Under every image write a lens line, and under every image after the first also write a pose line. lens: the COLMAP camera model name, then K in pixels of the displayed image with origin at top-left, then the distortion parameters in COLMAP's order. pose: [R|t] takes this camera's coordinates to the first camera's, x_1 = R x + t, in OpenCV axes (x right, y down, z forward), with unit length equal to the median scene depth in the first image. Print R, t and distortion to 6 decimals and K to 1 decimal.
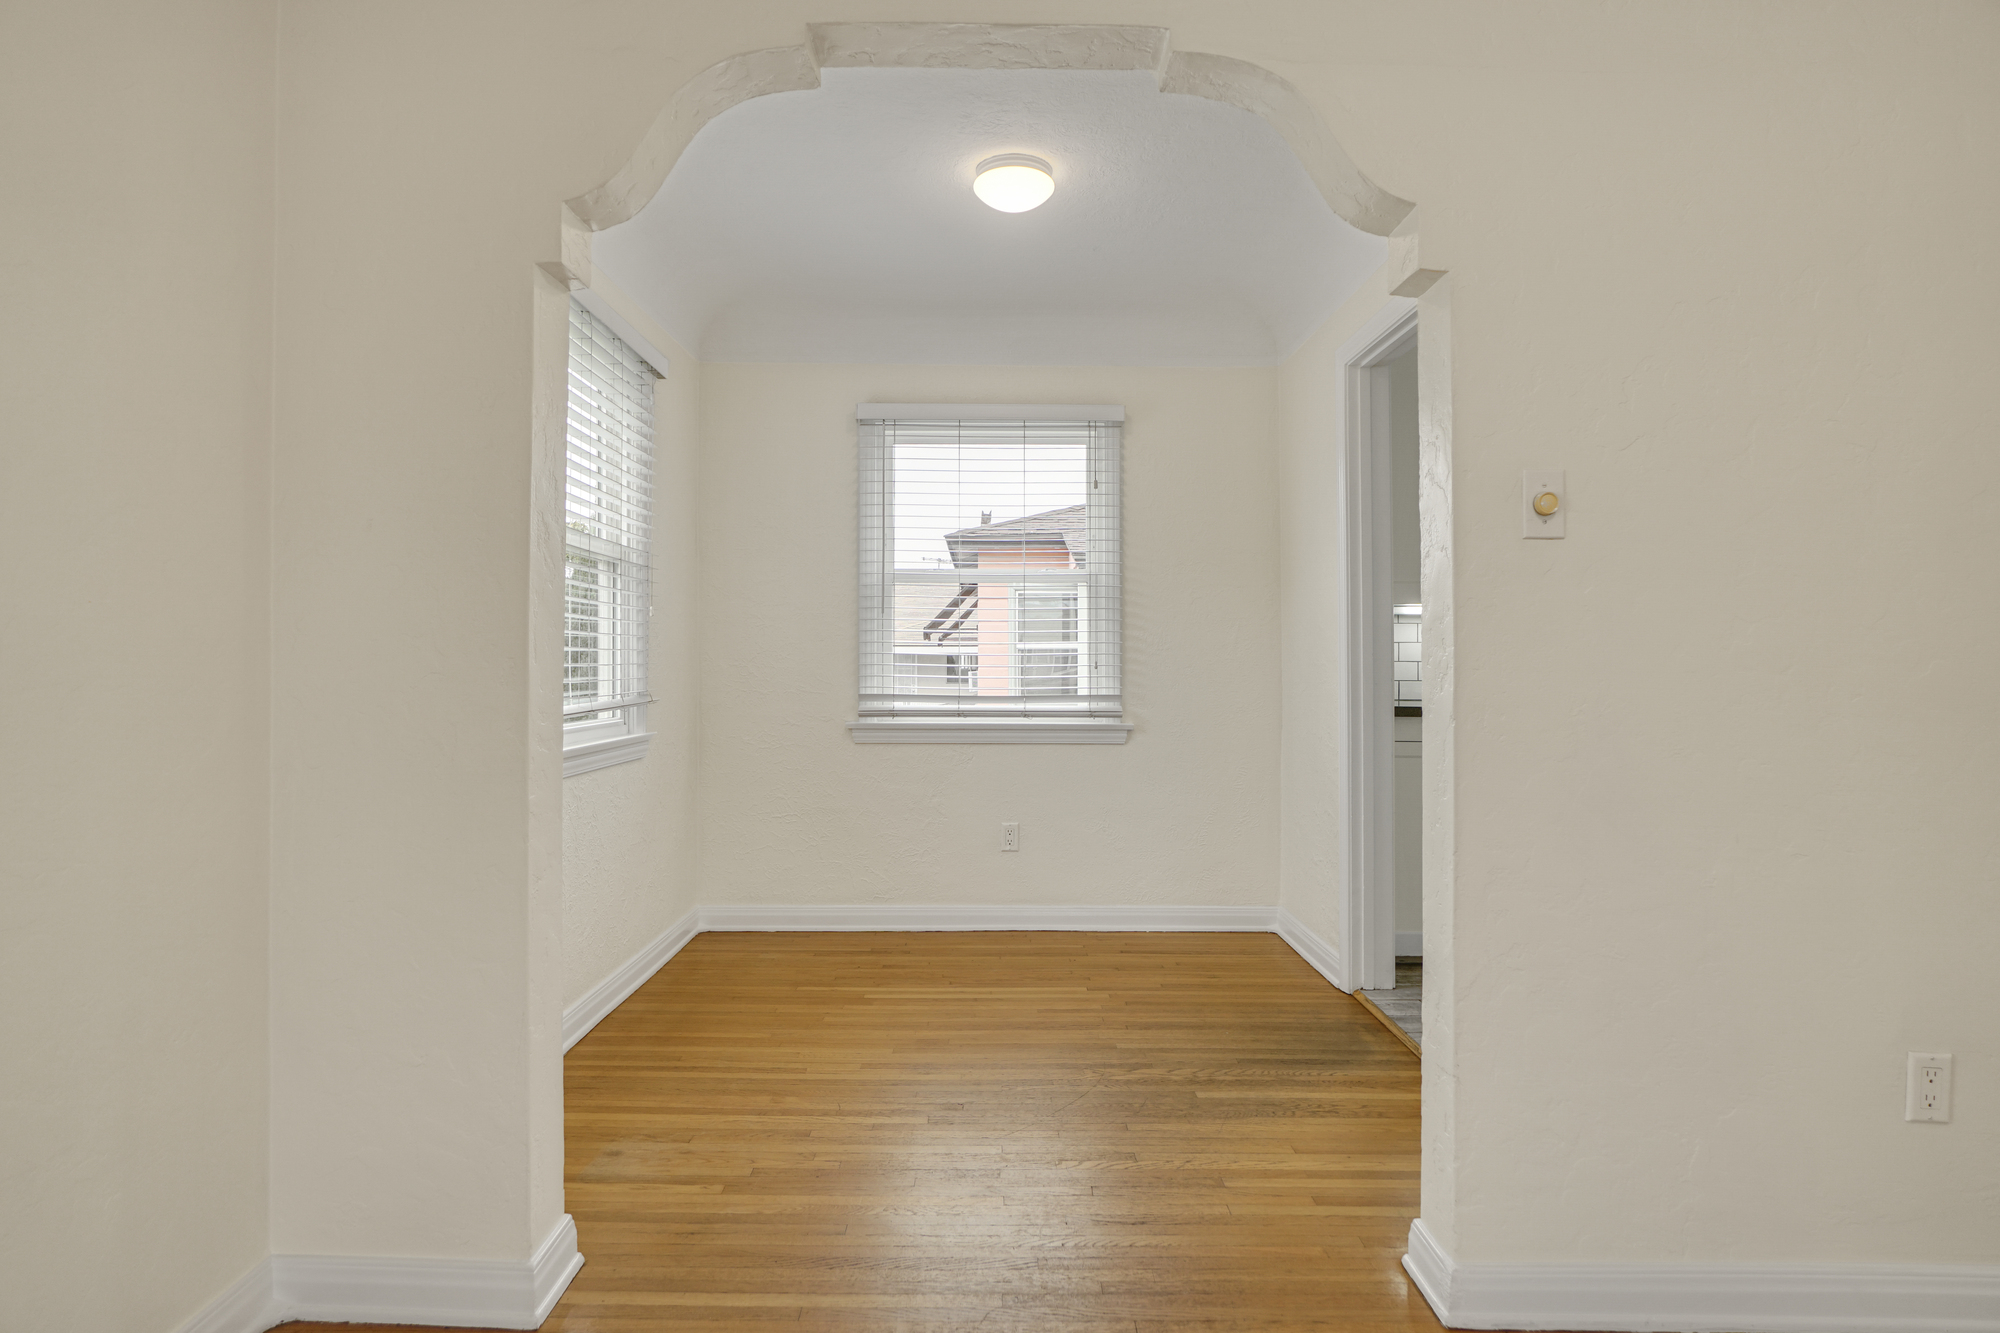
lens RADIAL K [[1090.8, 0, 1000.0], [0, 1090.8, 666.5], [0, 0, 1]] dist [0.000740, 0.000432]
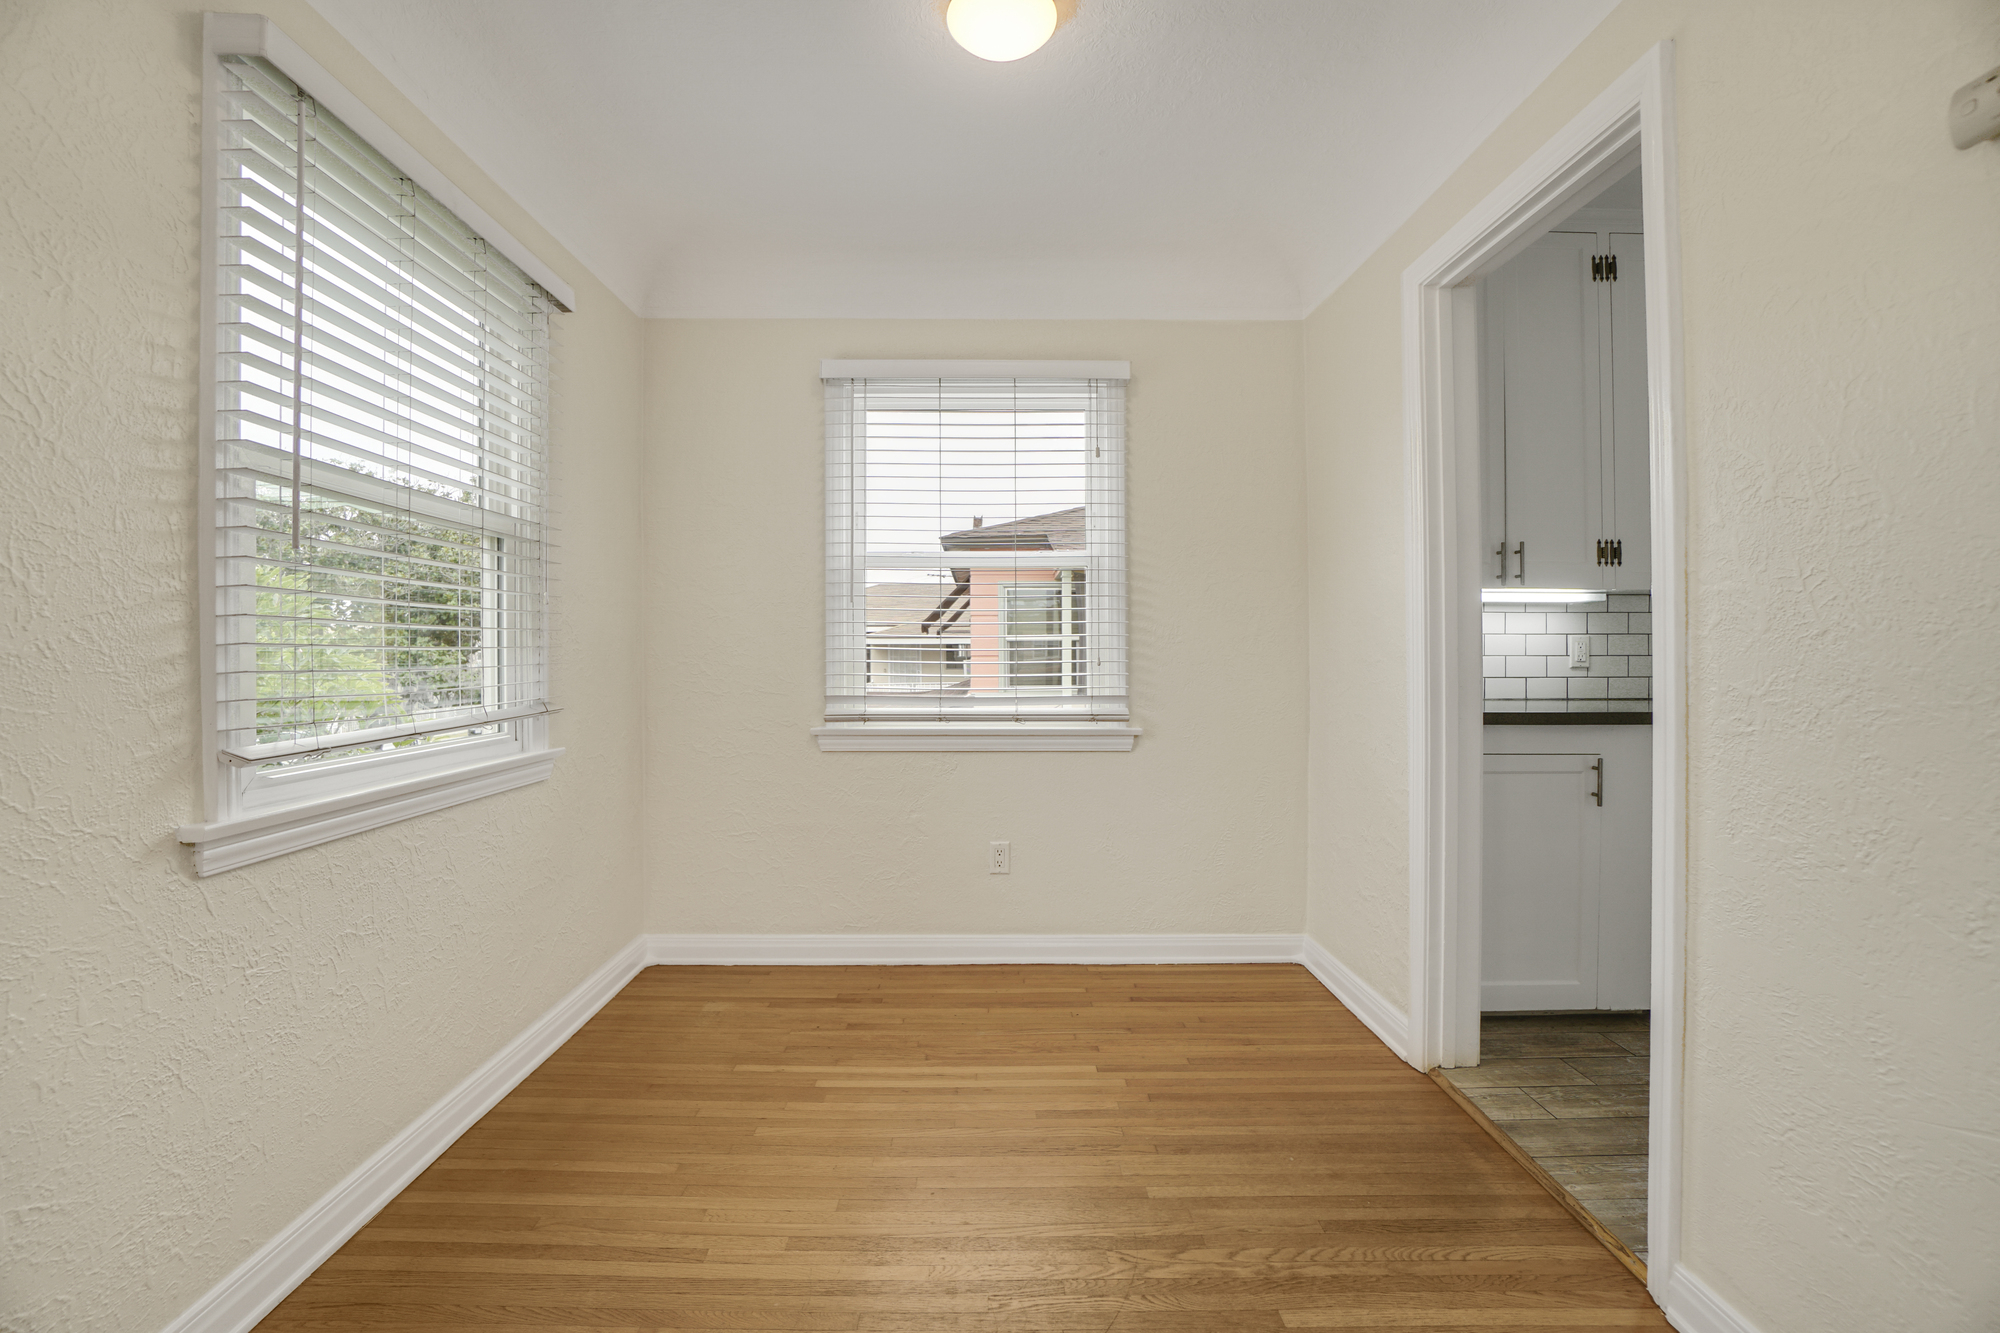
lens RADIAL K [[878.5, 0, 990.4], [0, 878.5, 652.3], [0, 0, 1]] dist [-0.053288, 0.019016]
pose [[0.999992, -0.003715, -0.001737, 0.004090], [0.003712, 0.999992, -0.001491, -0.009085], [0.001742, 0.001484, 0.999997, 0.362231]]
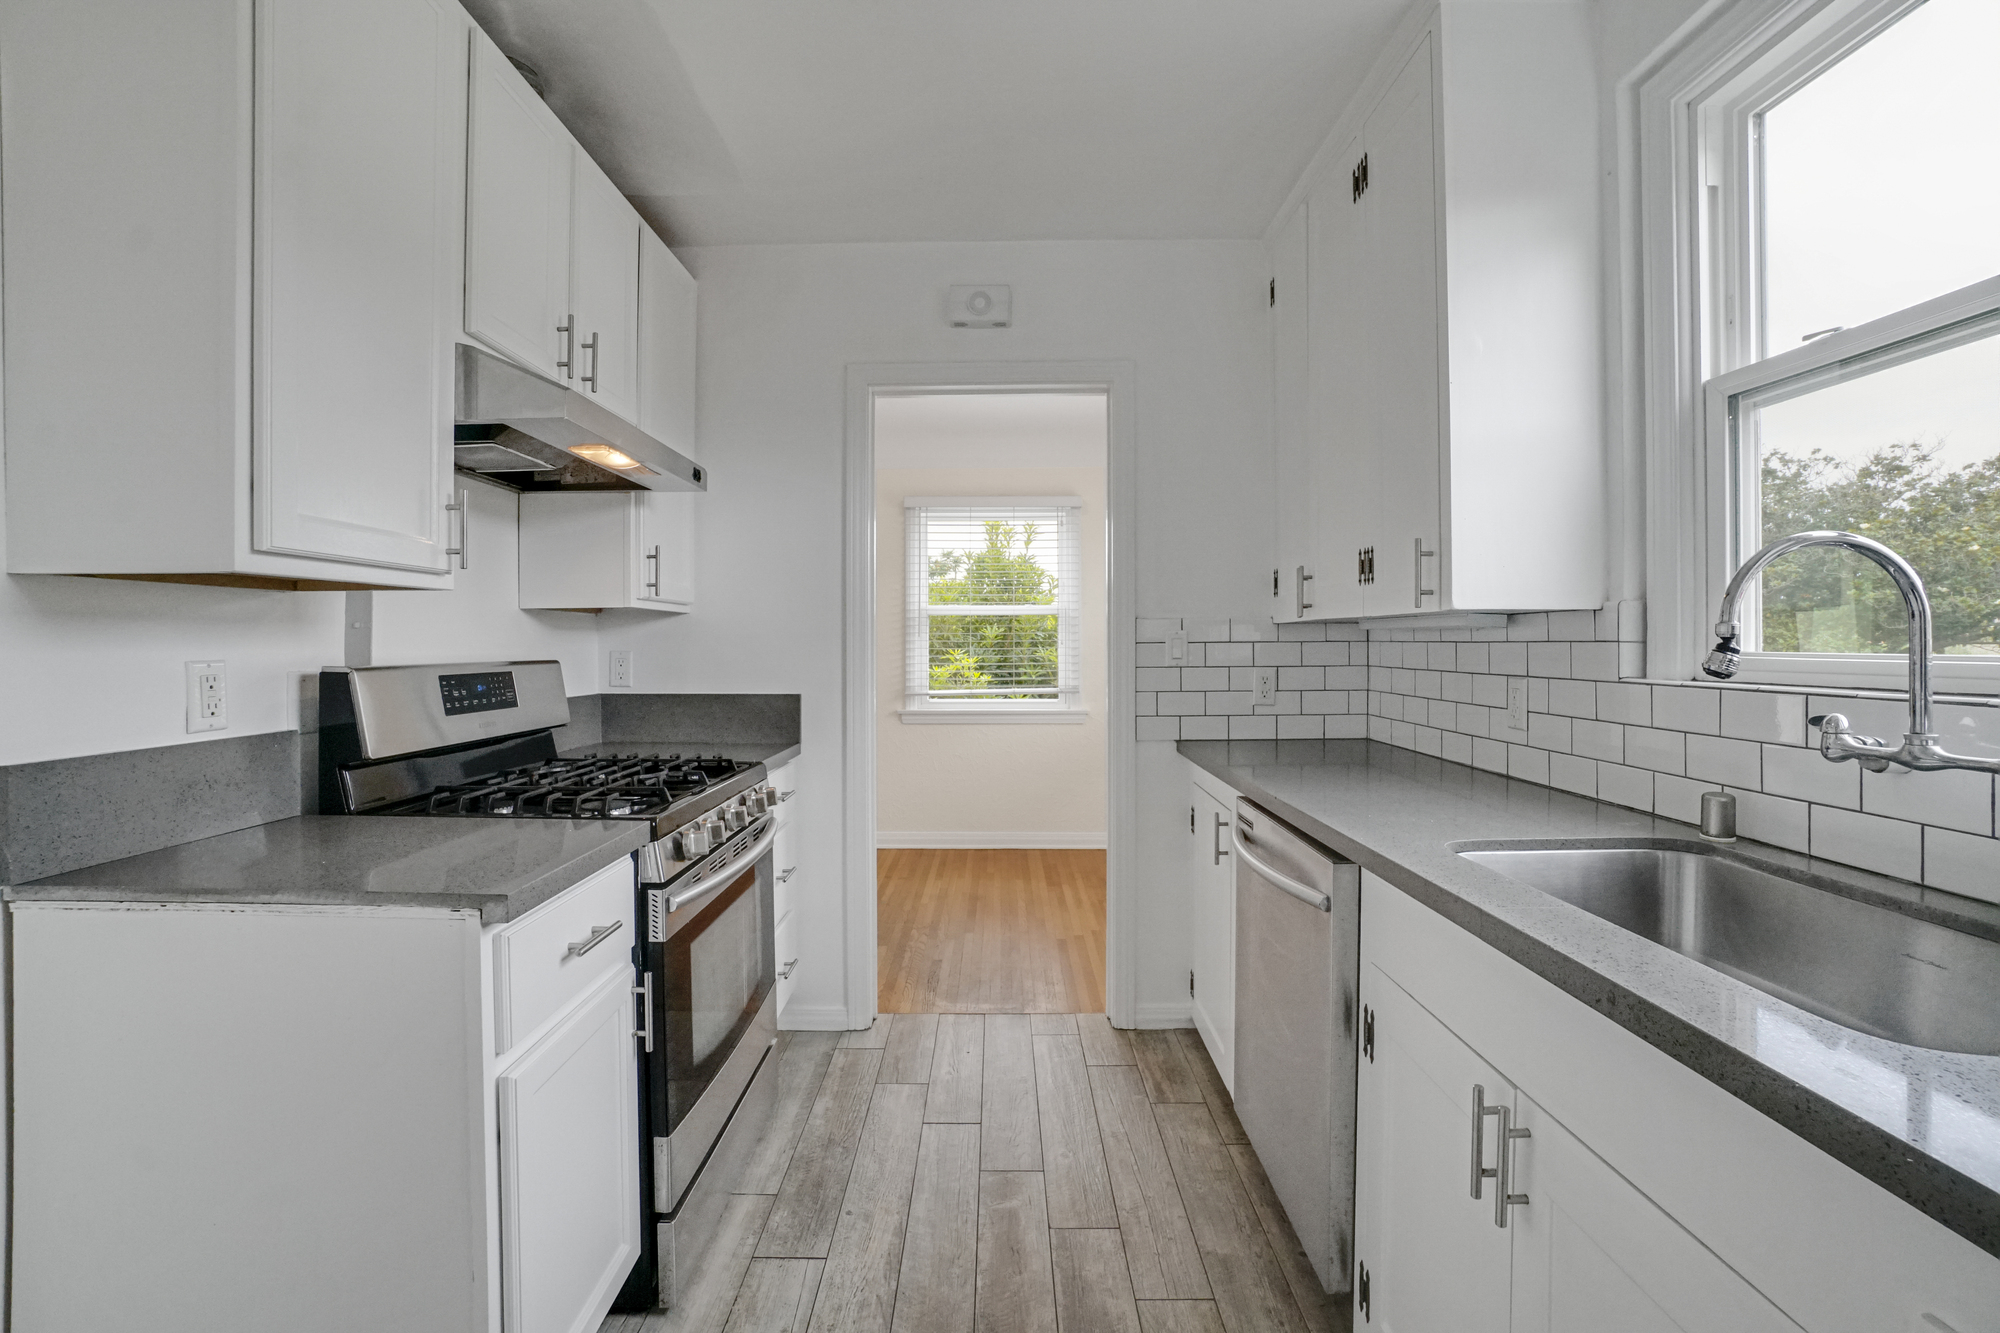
lens RADIAL K [[878.5, 0, 990.4], [0, 878.5, 652.3], [0, 0, 1]] dist [-0.053288, 0.019016]
pose [[-0.016805, 0.002704, -0.999855, 1.113891], [0.003498, 0.999990, 0.002646, -0.036586], [0.999853, -0.003453, -0.016815, 0.891927]]
